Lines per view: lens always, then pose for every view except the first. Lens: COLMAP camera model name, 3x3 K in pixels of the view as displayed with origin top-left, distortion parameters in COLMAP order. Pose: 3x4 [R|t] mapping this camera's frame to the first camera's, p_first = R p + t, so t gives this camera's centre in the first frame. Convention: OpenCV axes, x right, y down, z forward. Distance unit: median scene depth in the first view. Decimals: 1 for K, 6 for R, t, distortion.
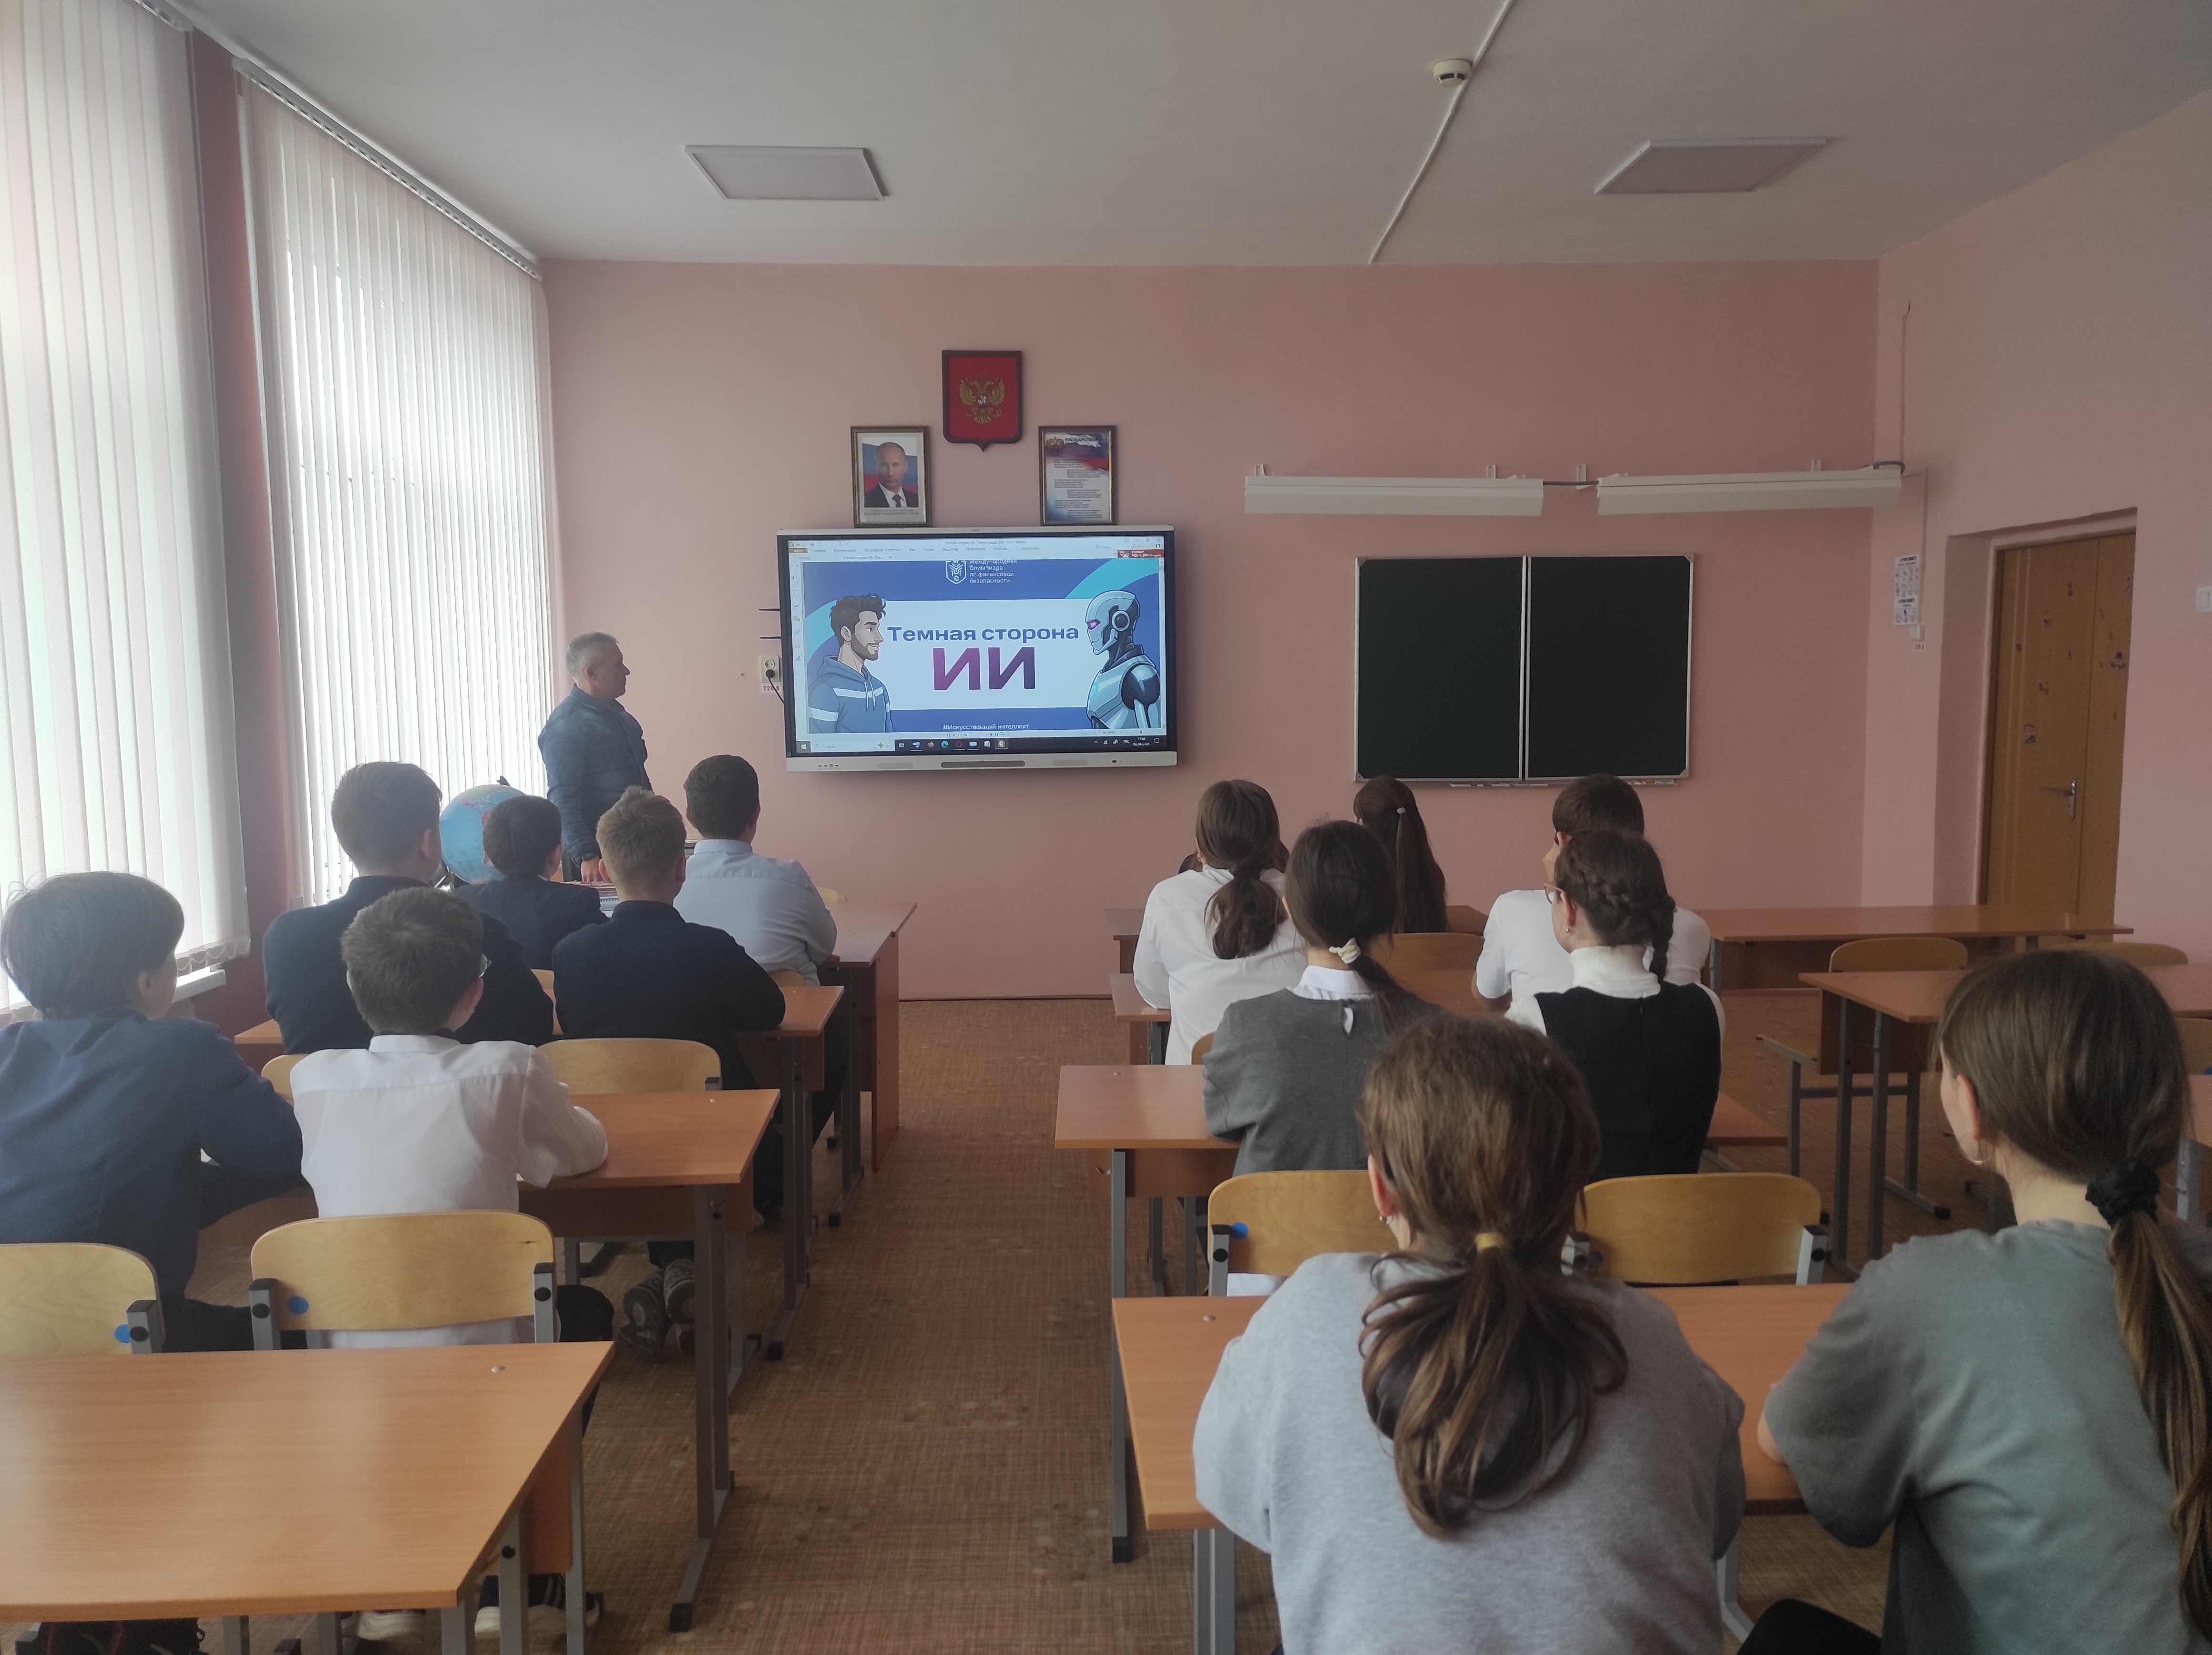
lens RADIAL K [[1623.9, 0, 1109.3], [0, 1623.9, 832.2], [0, 0, 1]] dist [0.043683, -0.044684]
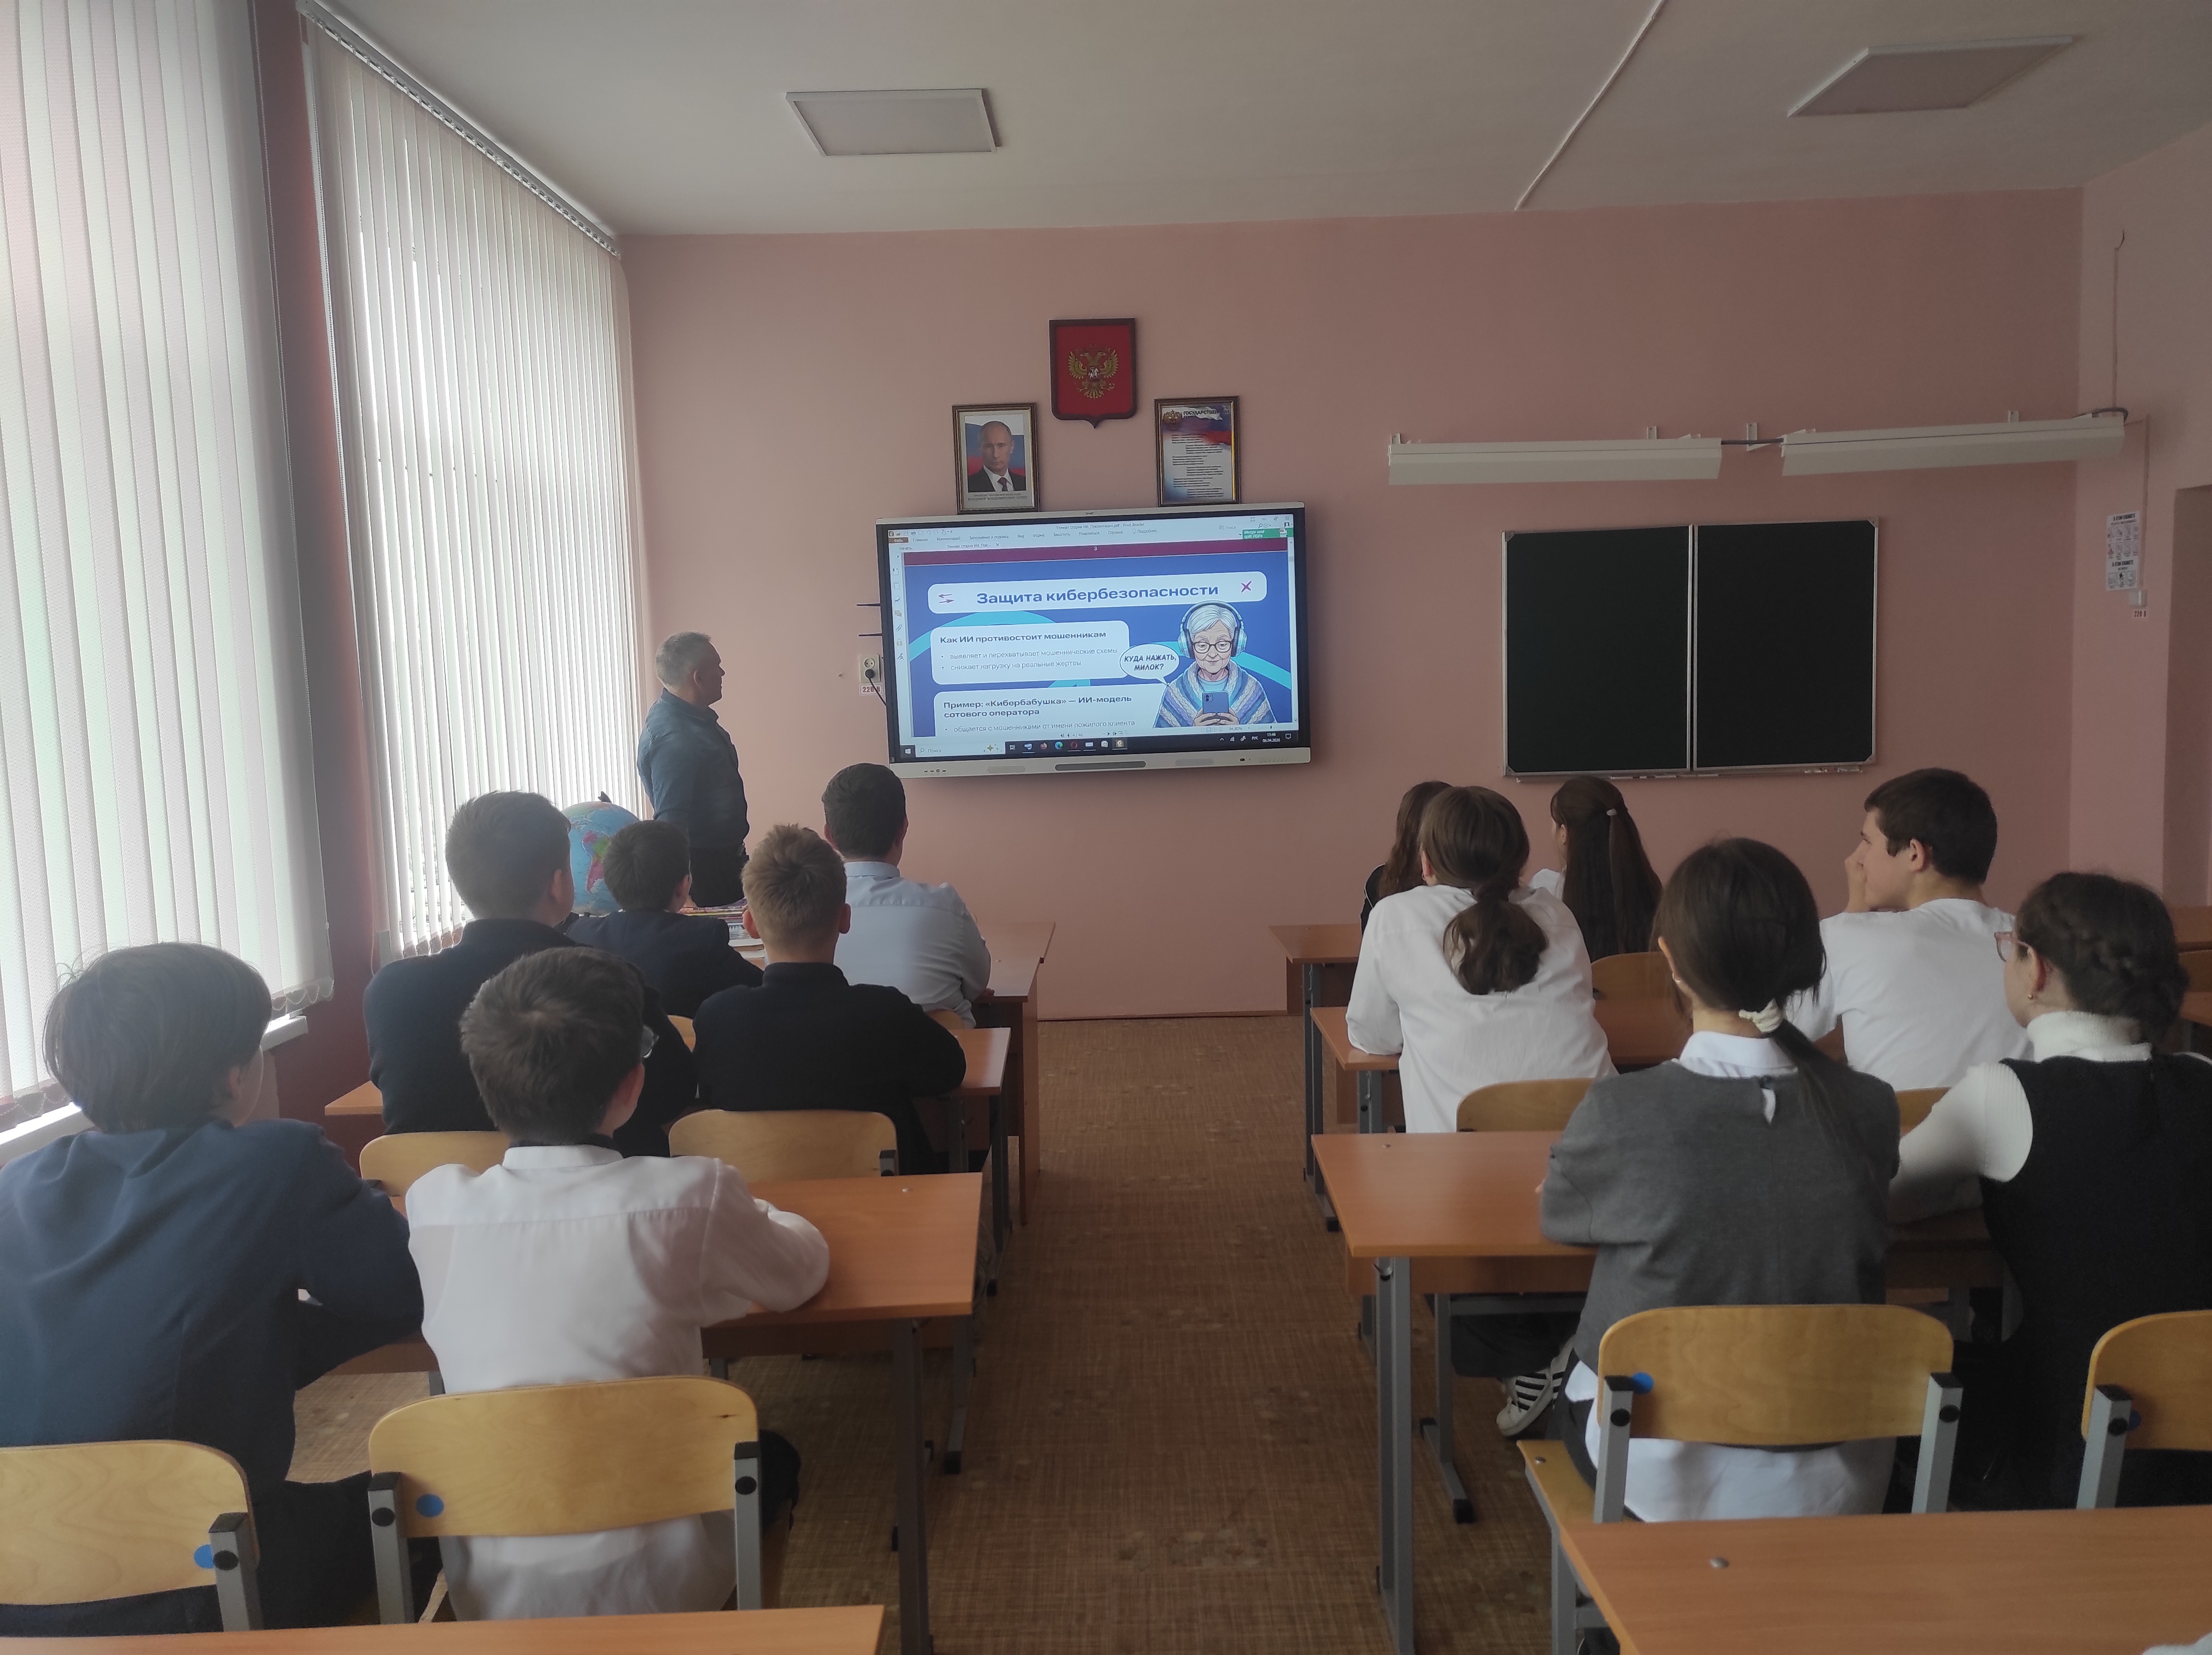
lens RADIAL K [[1633.6, 0, 1106.8], [0, 1633.6, 827.1], [0, 0, 1]] dist [0.046099, -0.047664]
pose [[0.999165, -0.019995, -0.035634, -0.043562], [0.019942, 0.999799, -0.001837, -0.005510], [0.035664, 0.001124, 0.999363, 0.072436]]
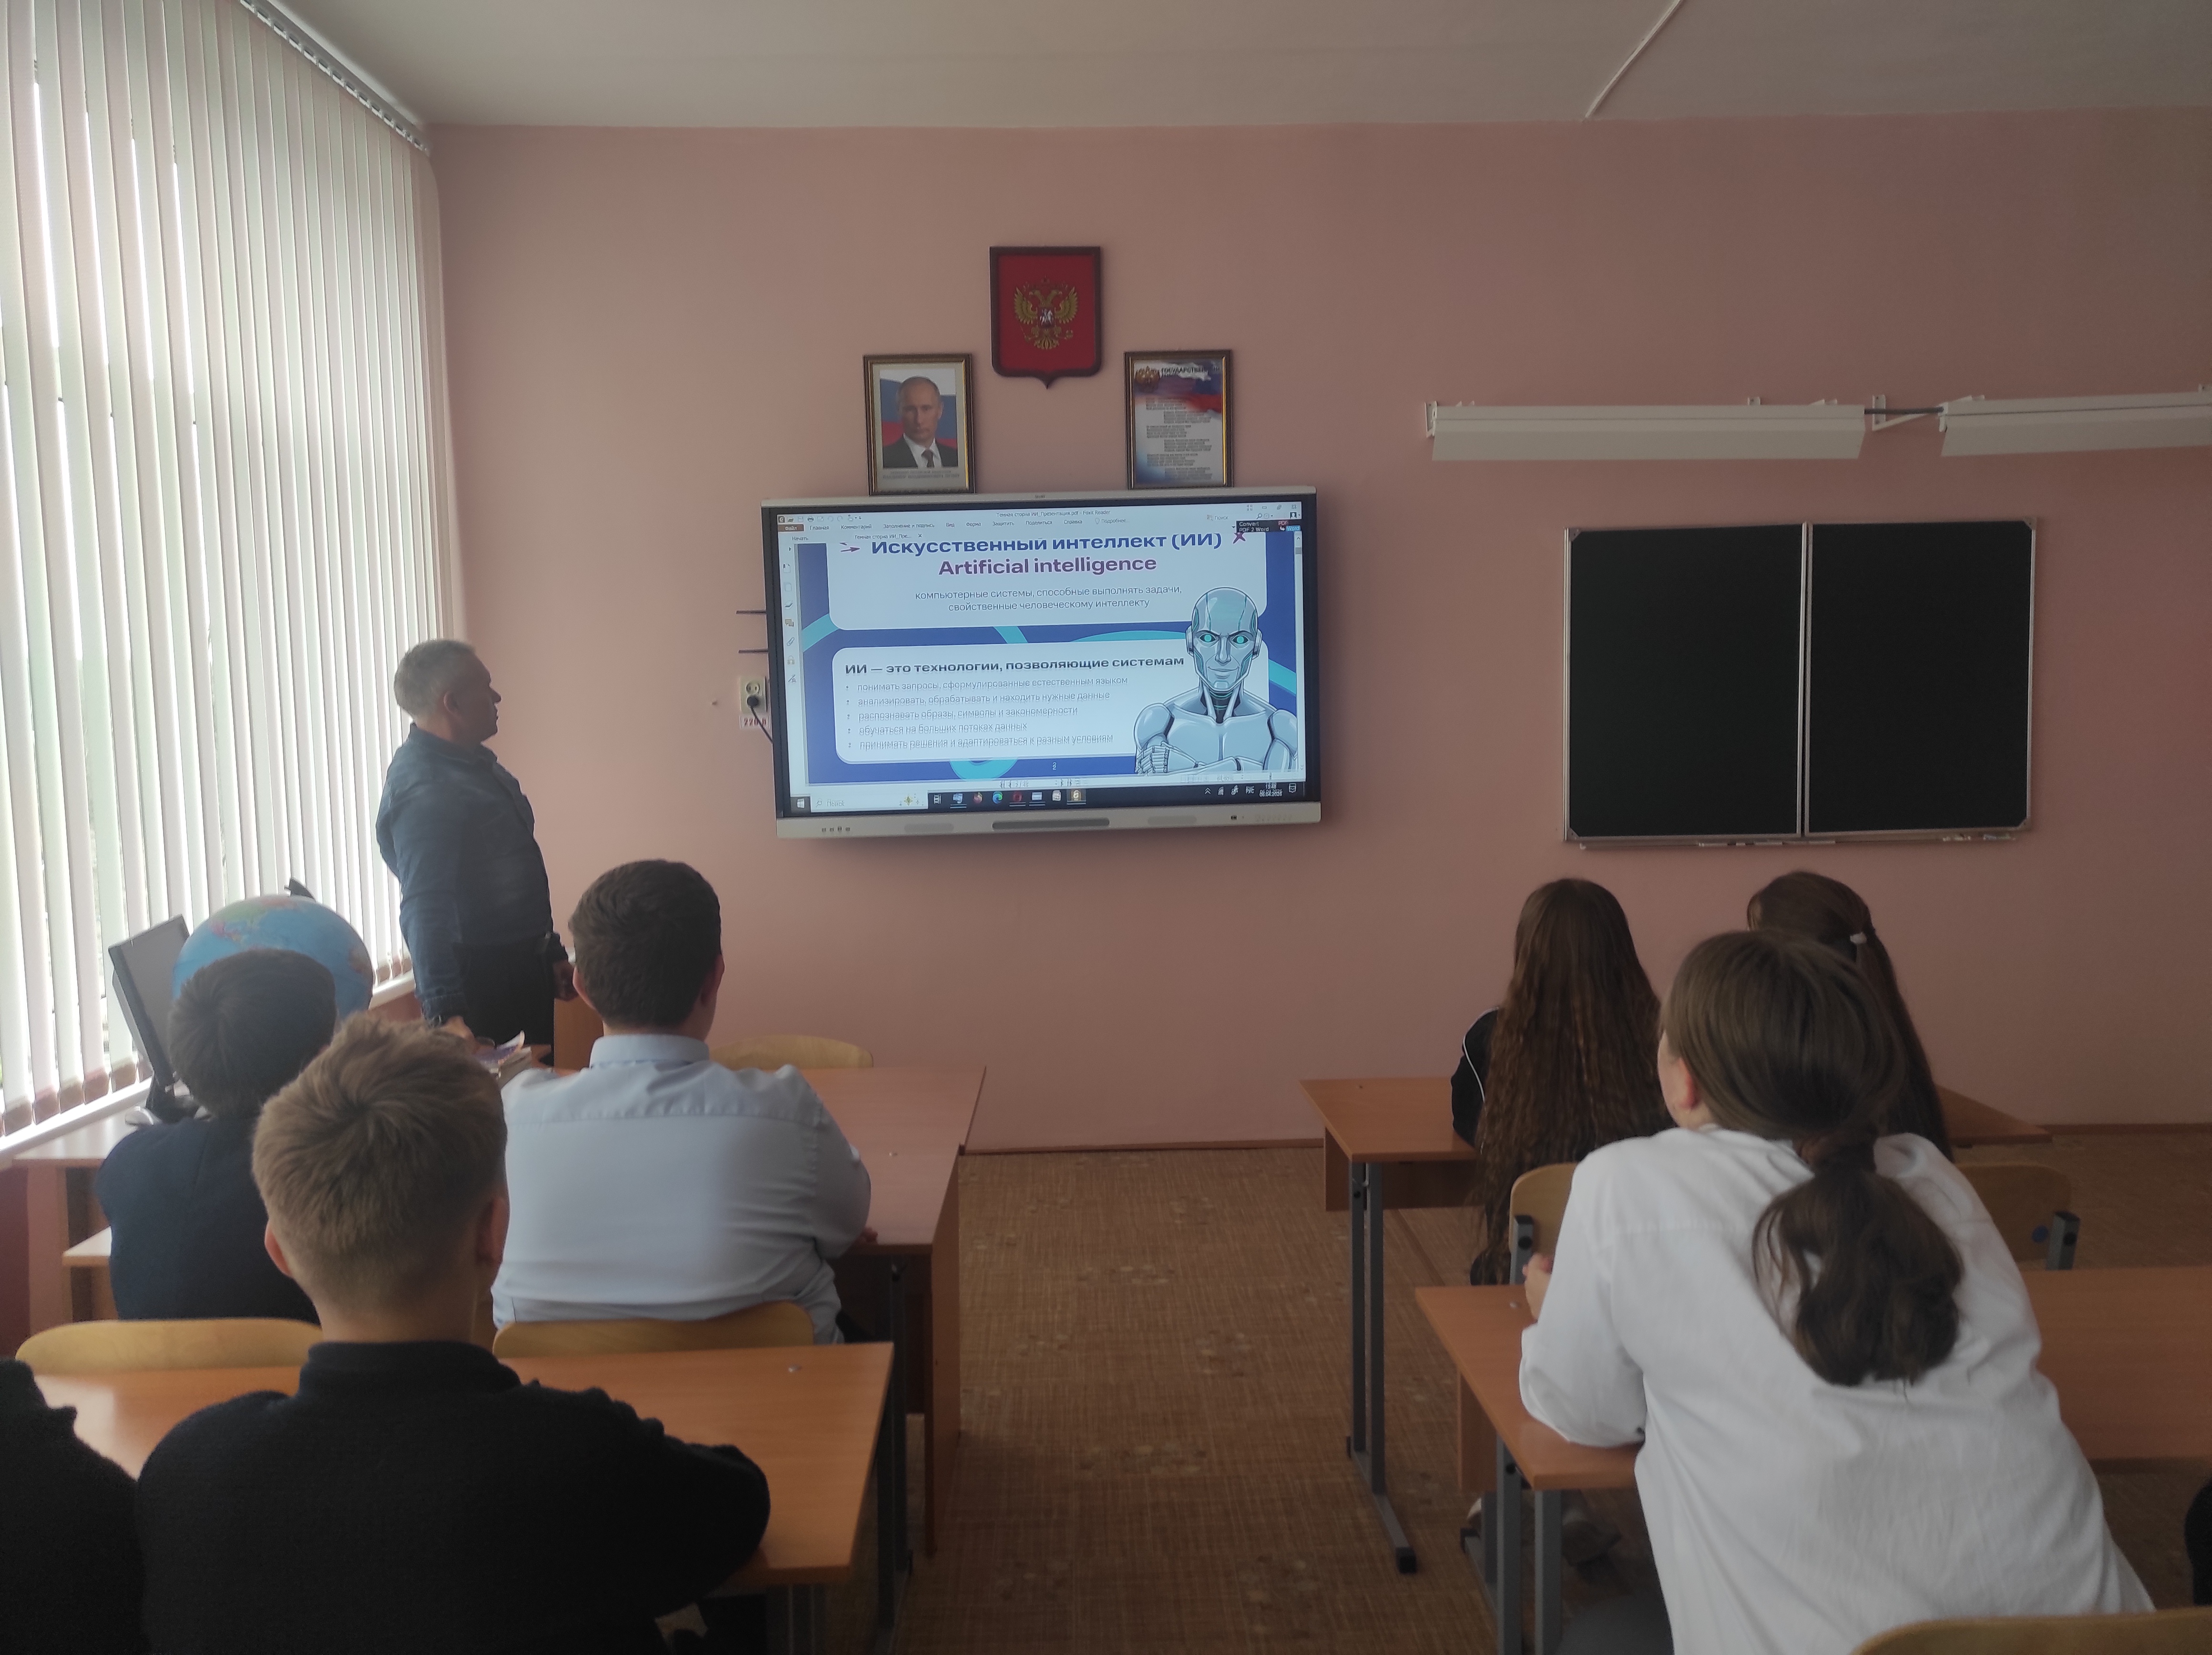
lens RADIAL K [[1633.6, 0, 1106.8], [0, 1633.6, 827.1], [0, 0, 1]] dist [0.046099, -0.047664]
pose [[0.999927, -0.011916, -0.002209, -0.053824], [0.011876, 0.999778, -0.017407, -0.028138], [0.002416, 0.017380, 0.999846, 0.289556]]
